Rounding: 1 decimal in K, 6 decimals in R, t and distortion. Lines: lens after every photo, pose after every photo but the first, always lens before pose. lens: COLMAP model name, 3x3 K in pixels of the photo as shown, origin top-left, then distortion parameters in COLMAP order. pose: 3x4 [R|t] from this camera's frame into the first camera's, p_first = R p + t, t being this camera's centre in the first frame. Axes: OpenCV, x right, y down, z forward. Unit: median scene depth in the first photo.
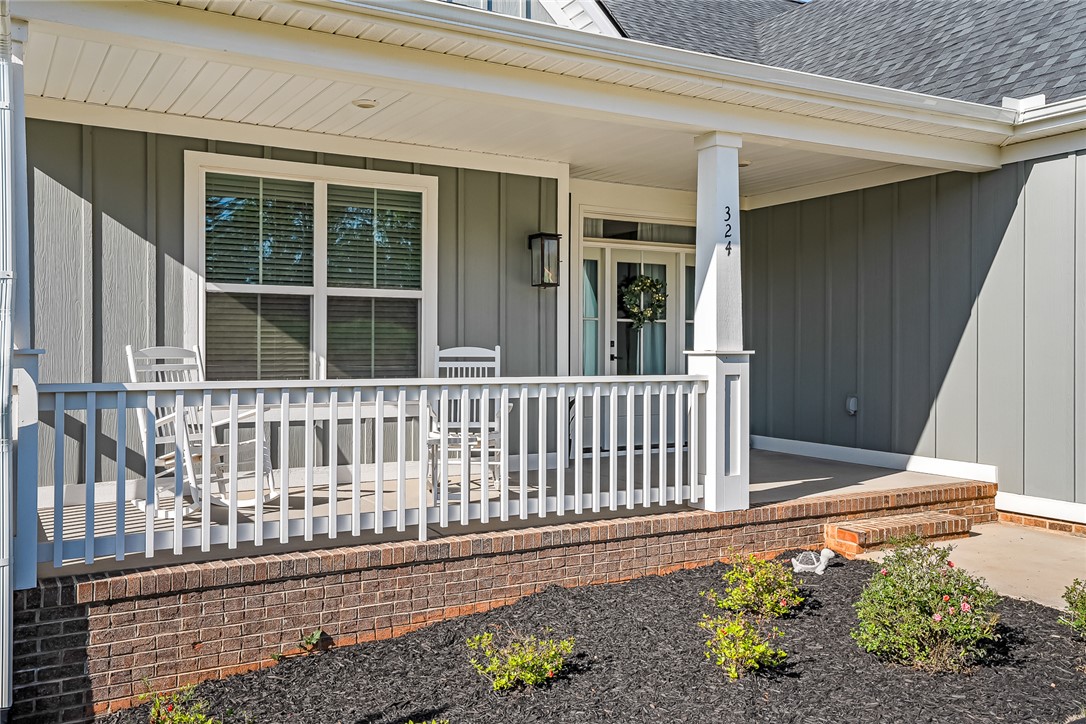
lens RADIAL K [[959.7, 0, 543.0], [0, 959.7, 362.0], [0, 0, 1]] dist [0.010443, 0.010520]
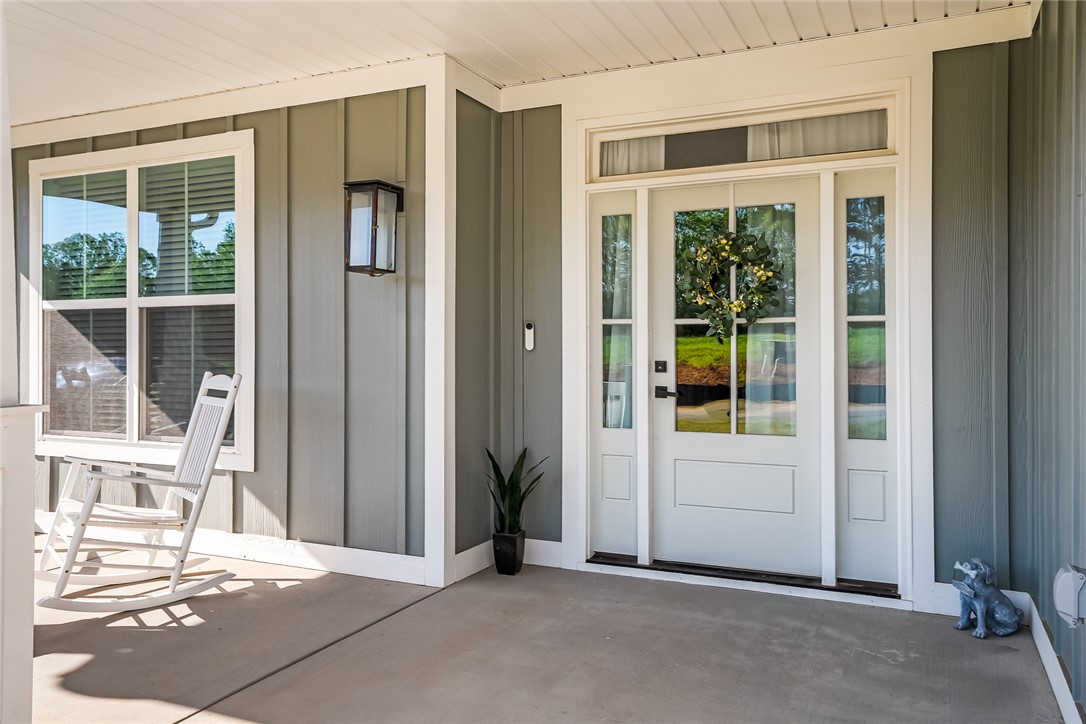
lens RADIAL K [[819.3, 0, 543.0], [0, 819.3, 362.0], [0, 0, 1]] dist [-0.005467, -0.001228]
pose [[0.565591, 0.027831, -0.824216, 0.539976], [-0.001890, 0.999472, 0.032452, -0.047205], [0.824684, -0.016797, 0.565345, 0.900199]]
